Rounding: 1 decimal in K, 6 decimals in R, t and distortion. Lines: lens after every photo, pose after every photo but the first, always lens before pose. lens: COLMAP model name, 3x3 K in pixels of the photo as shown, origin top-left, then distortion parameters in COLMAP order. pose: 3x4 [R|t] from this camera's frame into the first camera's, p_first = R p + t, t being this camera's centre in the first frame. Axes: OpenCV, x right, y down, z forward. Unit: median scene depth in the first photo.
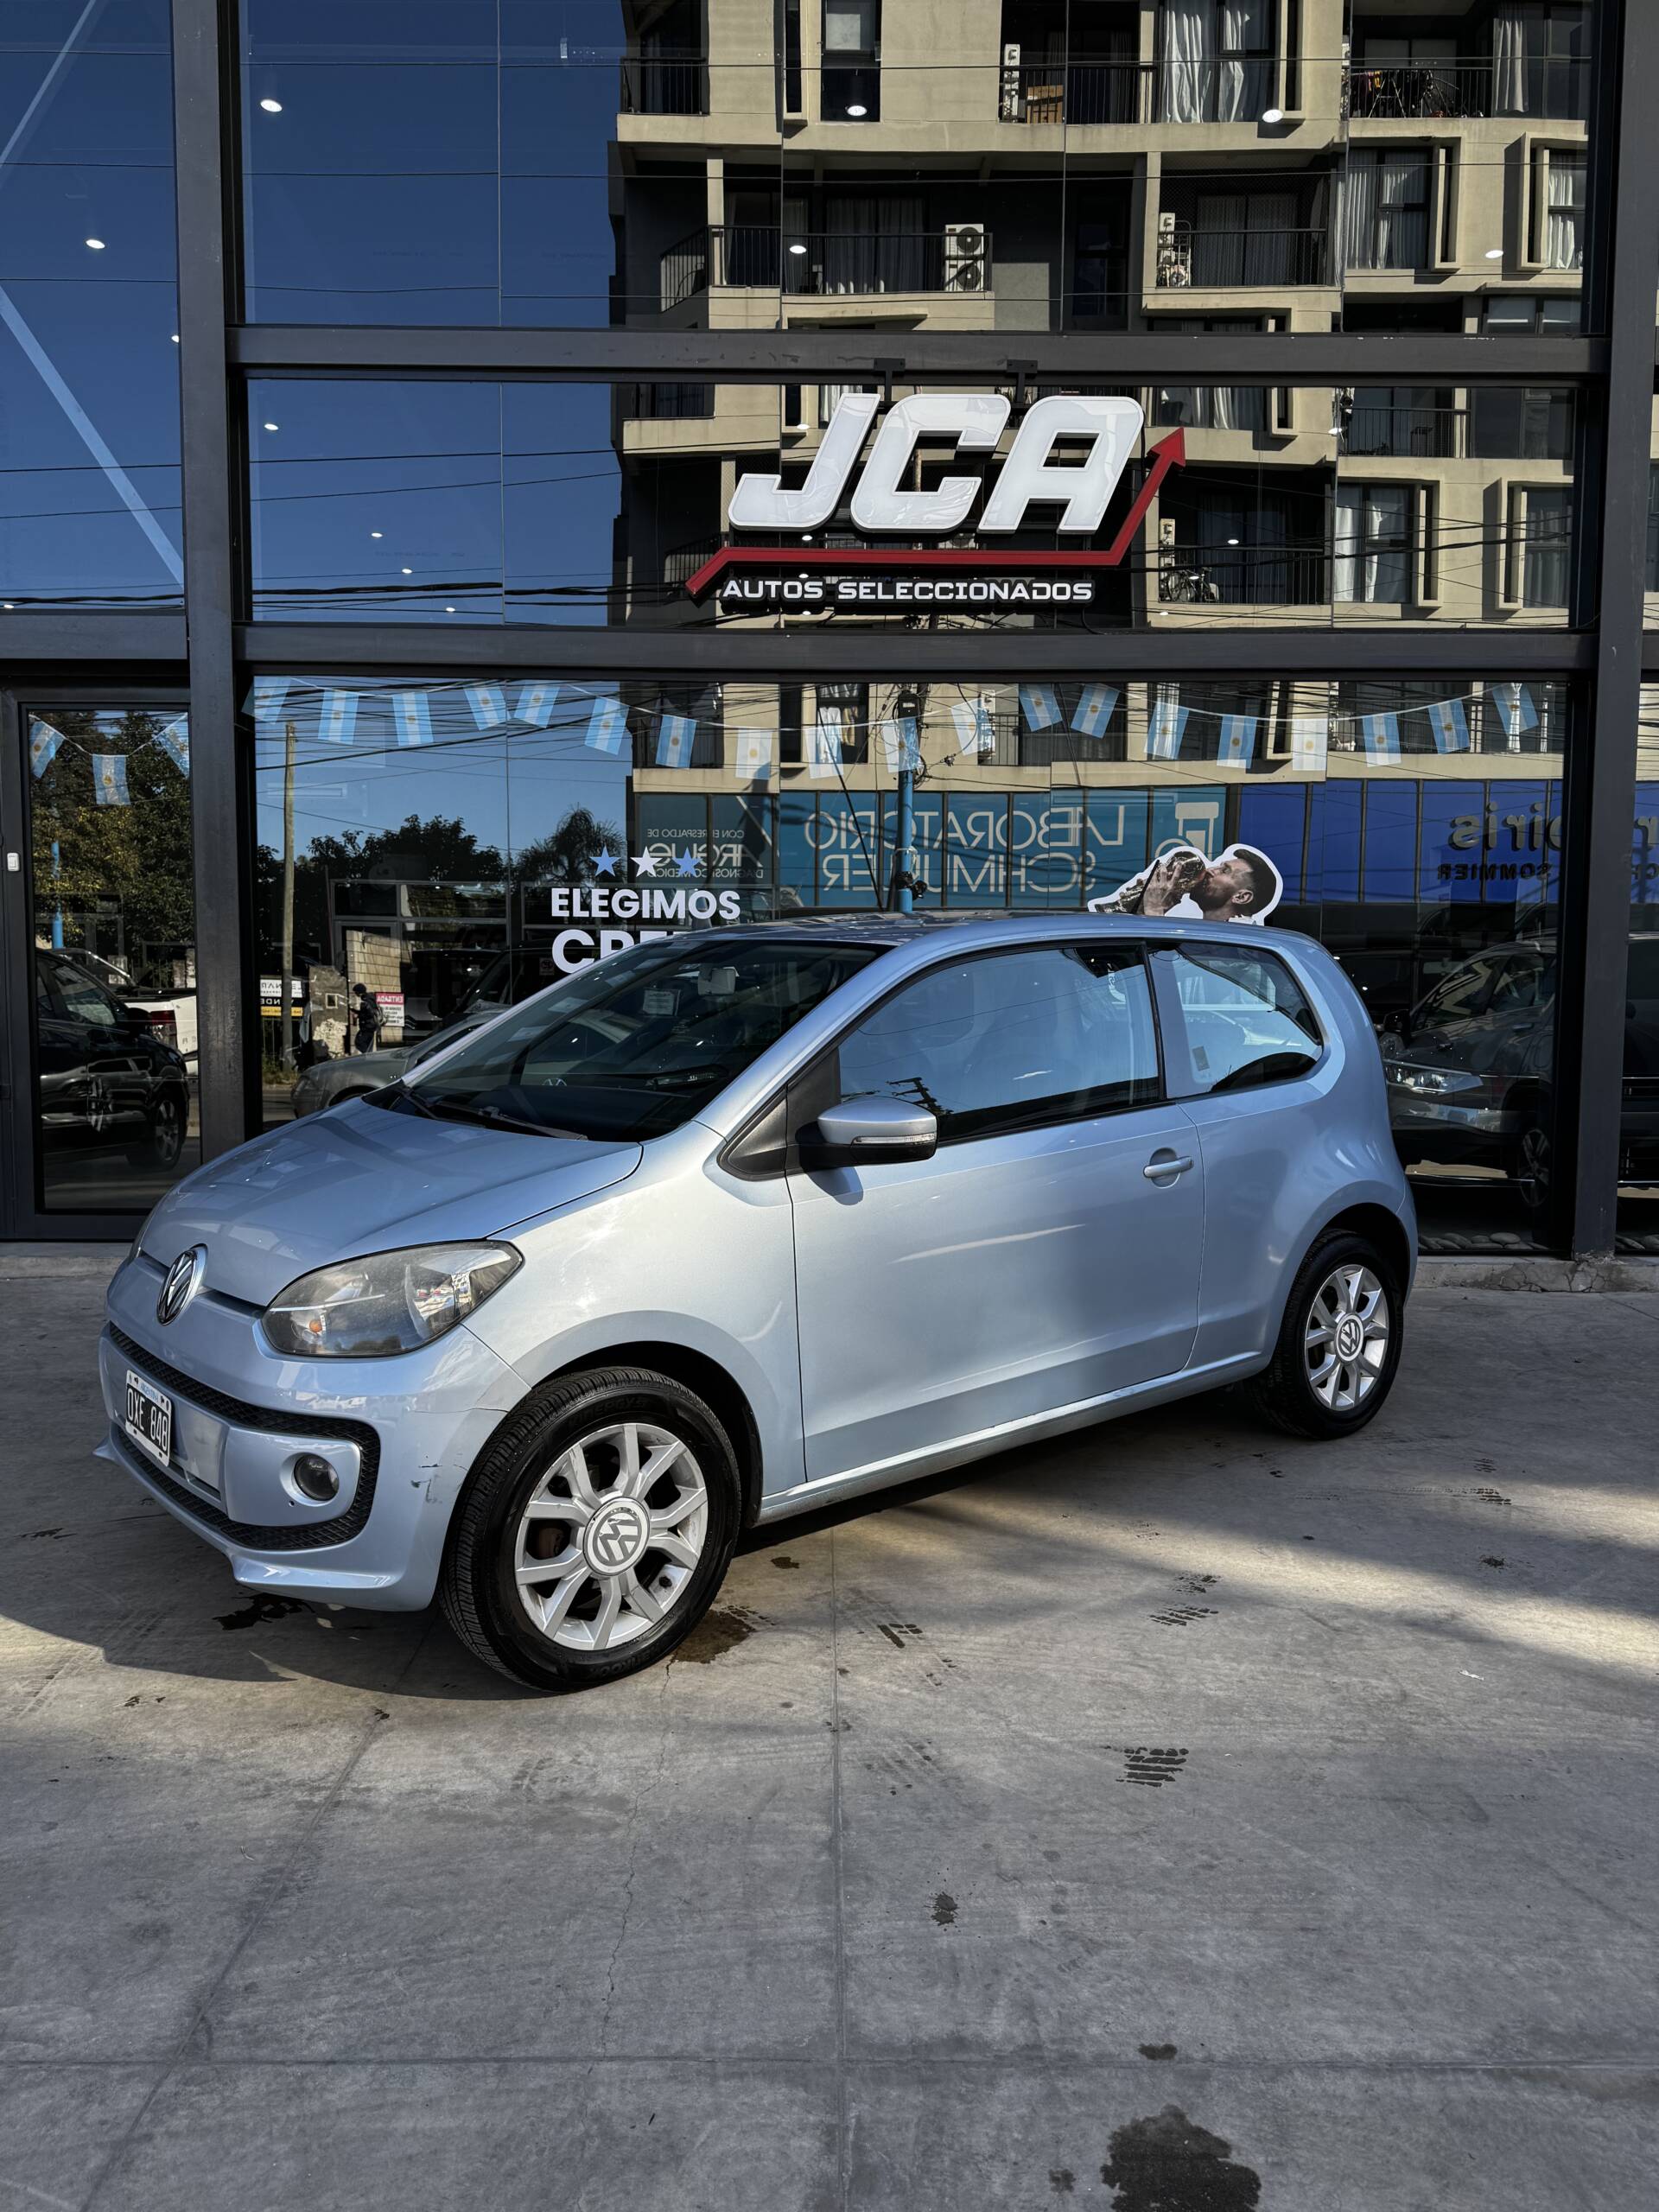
lens RADIAL K [[1505.4, 0, 821.4], [0, 1505.4, 1101.7], [0, 0, 1]] dist [0.030130, -0.035729]
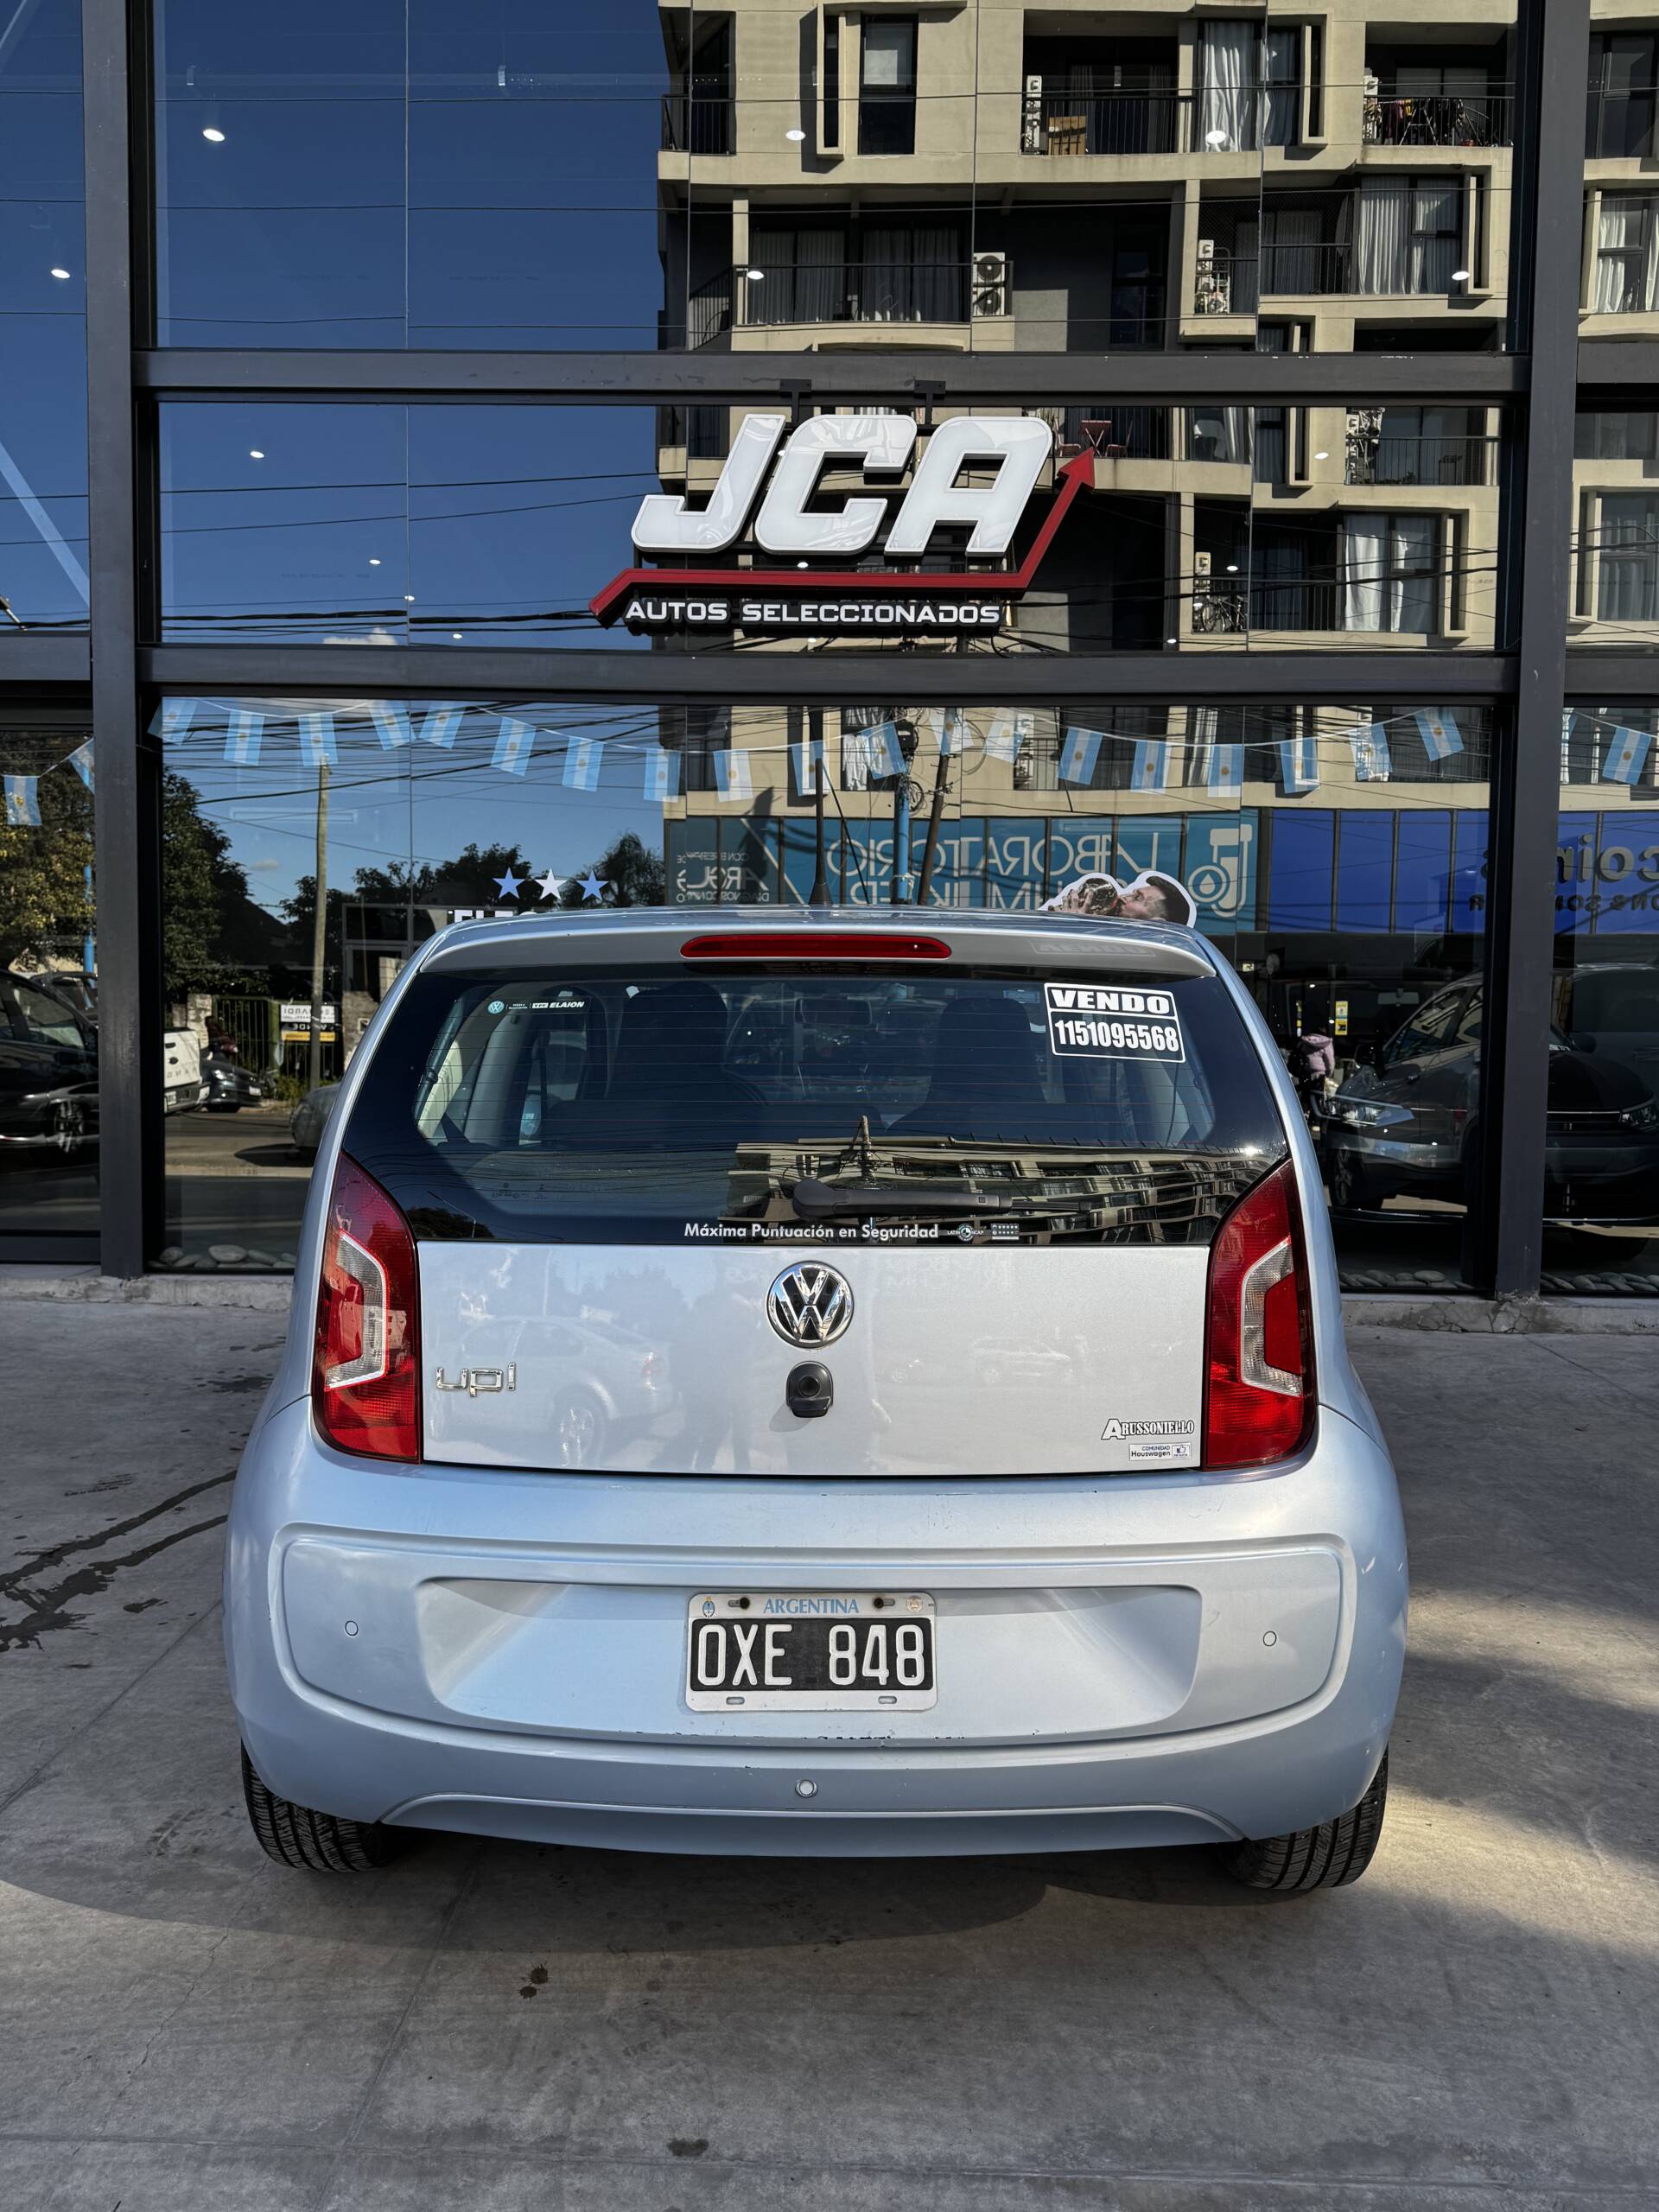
lens RADIAL K [[1504.3, 0, 836.5], [0, 1504.3, 1107.6], [0, 0, 1]] dist [0.037504, -0.037390]
pose [[0.999637, 0.009380, -0.025248, 0.100679], [-0.009749, 0.999847, -0.014542, -0.000420], [0.025108, 0.014783, 0.999575, 0.017141]]
